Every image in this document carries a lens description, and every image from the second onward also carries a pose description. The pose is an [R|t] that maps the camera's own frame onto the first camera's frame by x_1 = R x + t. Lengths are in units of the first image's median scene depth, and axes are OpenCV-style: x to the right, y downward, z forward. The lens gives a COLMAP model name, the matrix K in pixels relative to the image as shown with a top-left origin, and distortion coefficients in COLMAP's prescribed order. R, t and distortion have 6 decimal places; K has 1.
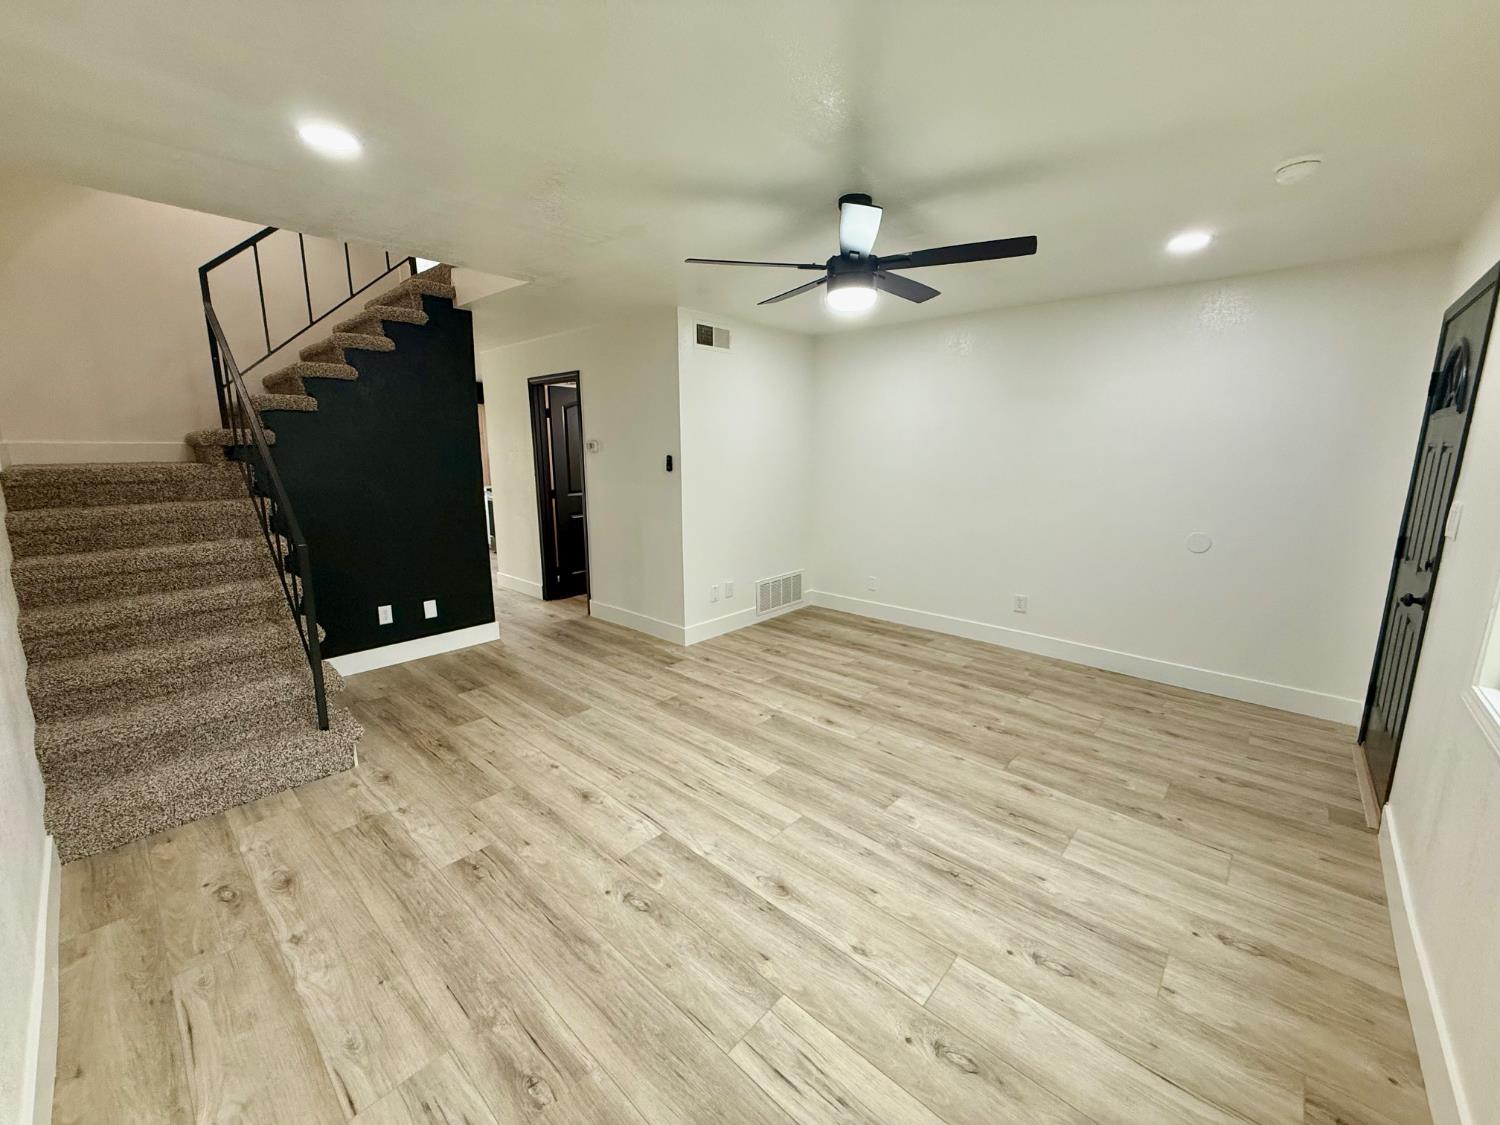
lens RADIAL K [[597.1, 0, 741.6], [0, 597.1, 567.9], [0, 0, 1]] dist [0.000961, 0.000335]
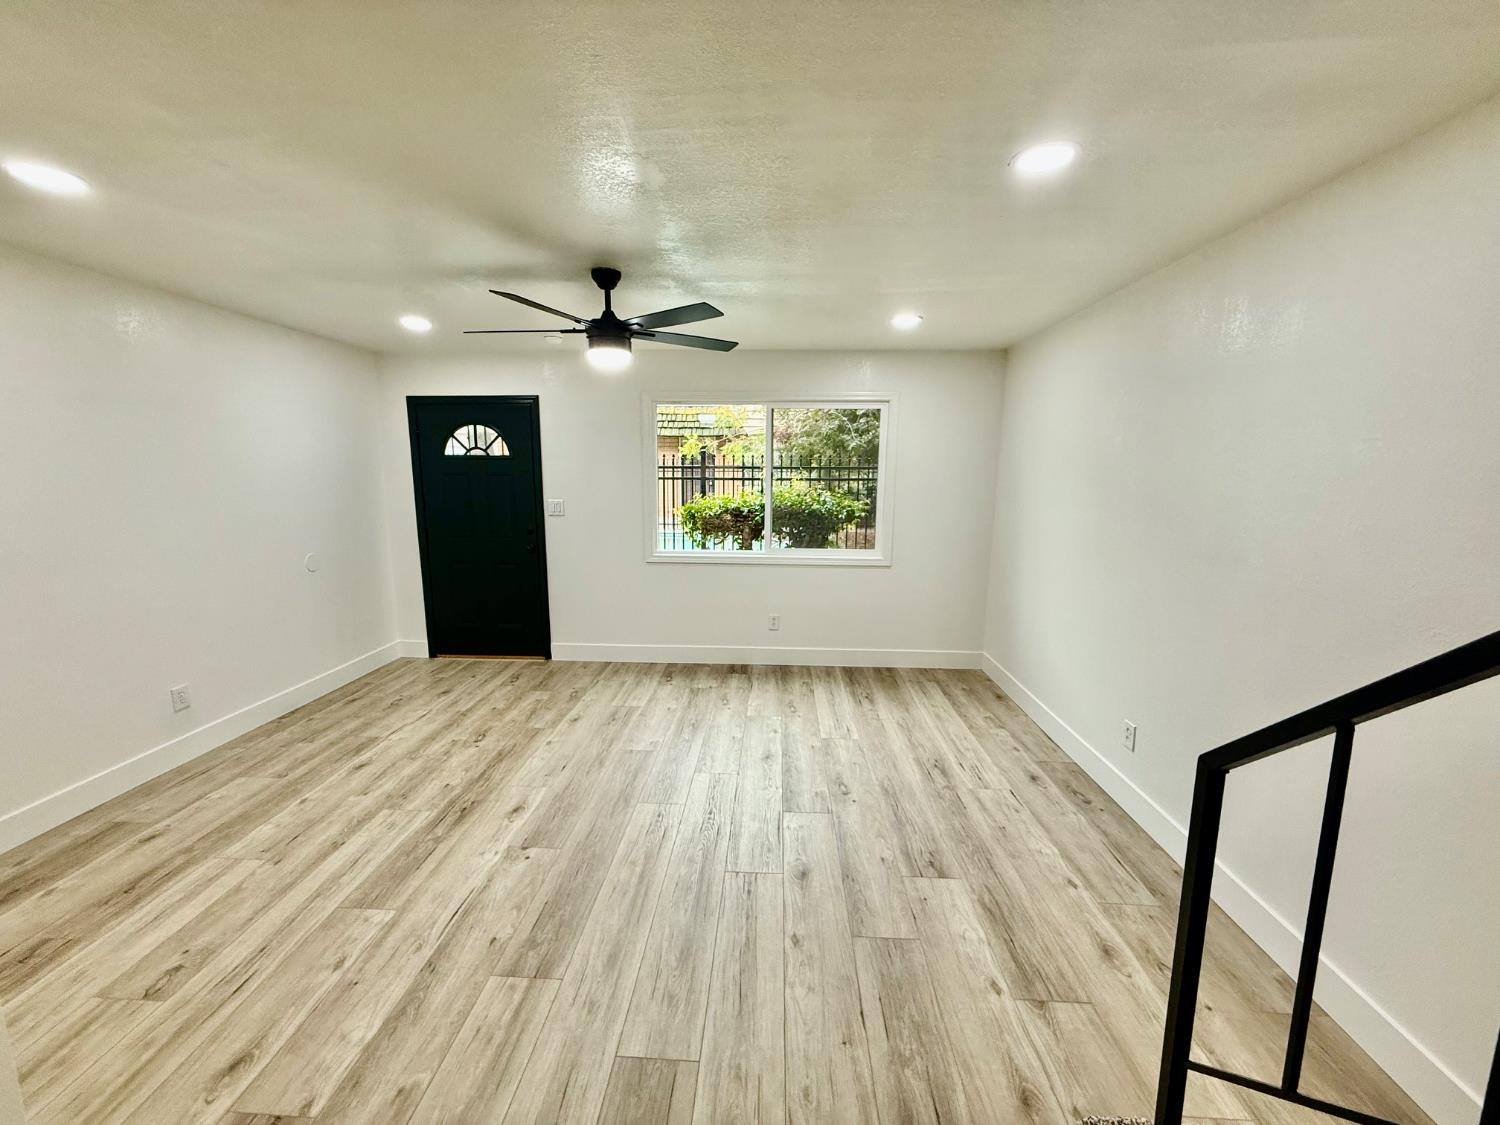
lens RADIAL K [[597.1, 0, 744.7], [0, 597.1, 557.9], [0, 0, 1]] dist [0.000961, 0.000335]
pose [[-0.635370, -0.123633, 0.762247, -0.779545], [0.147655, 0.949436, 0.277072, -0.316376], [-0.757960, 0.288593, -0.584988, 1.358719]]
